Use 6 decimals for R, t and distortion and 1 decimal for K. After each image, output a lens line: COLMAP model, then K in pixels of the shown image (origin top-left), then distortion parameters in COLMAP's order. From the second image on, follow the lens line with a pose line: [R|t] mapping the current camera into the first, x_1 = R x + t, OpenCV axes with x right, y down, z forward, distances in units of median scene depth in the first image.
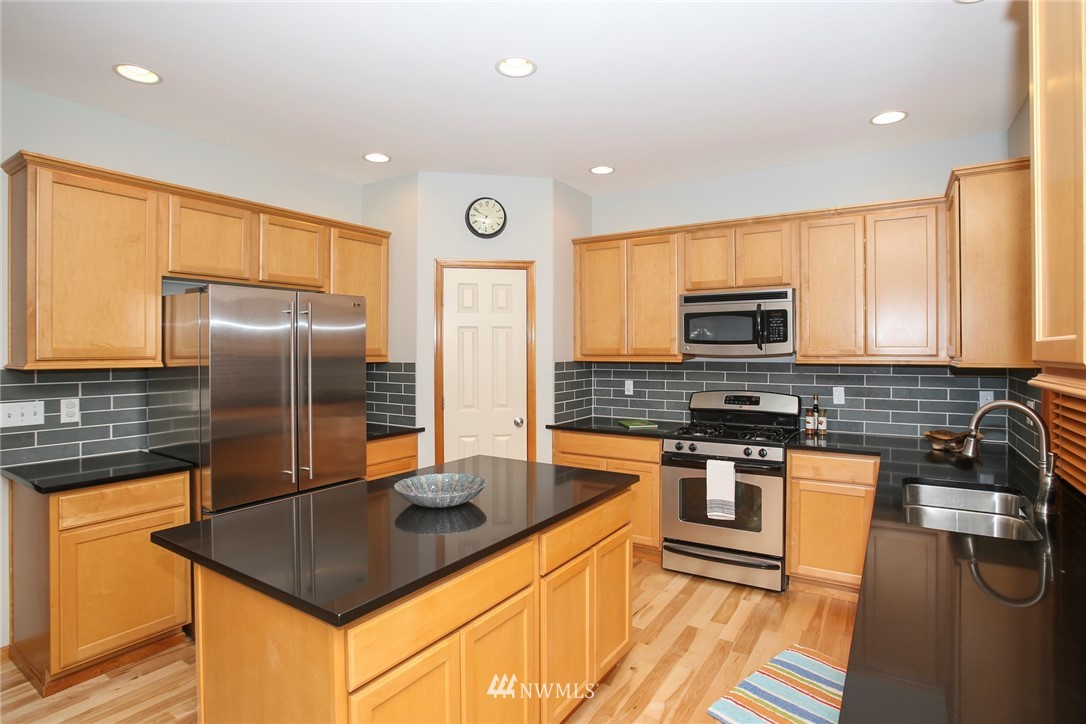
lens RADIAL K [[573.0, 0, 543.9], [0, 573.0, 352.4], [0, 0, 1]] dist [0.011335, -0.000595]
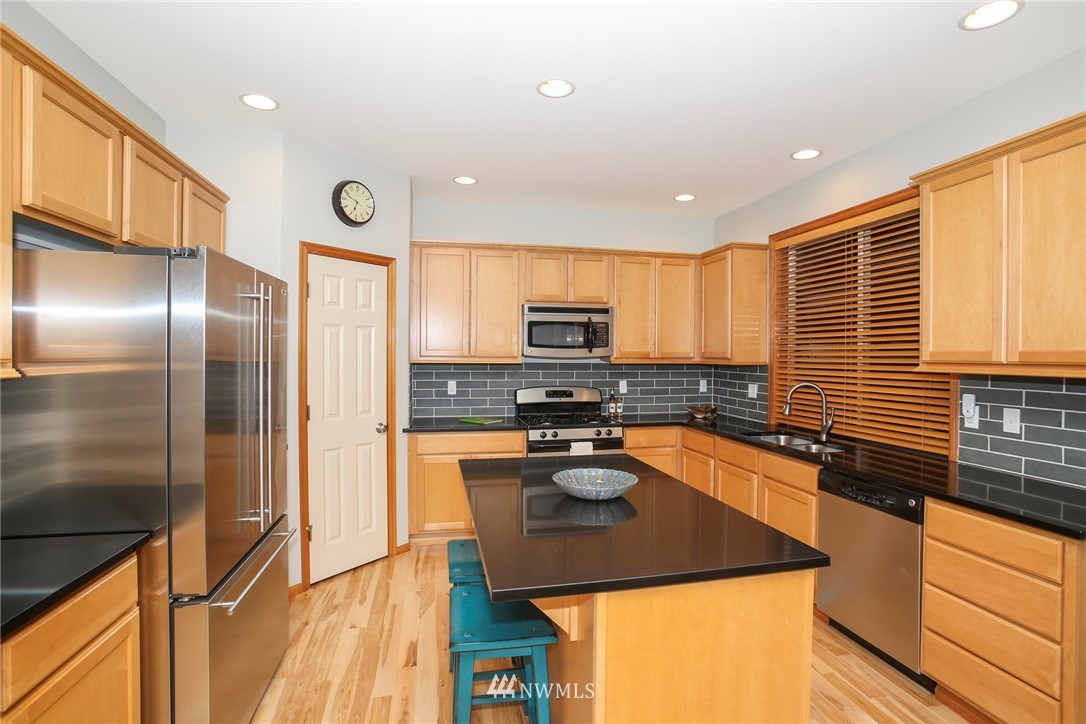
lens RADIAL K [[520.6, 0, 541.0], [0, 520.6, 363.1], [0, 0, 1]] dist [-0.008643, 0.005732]
pose [[0.729783, -0.005862, 0.683654, -0.464286], [-0.005864, 0.999873, 0.014833, 0.000500], [-0.683654, -0.014834, 0.729655, 0.212787]]
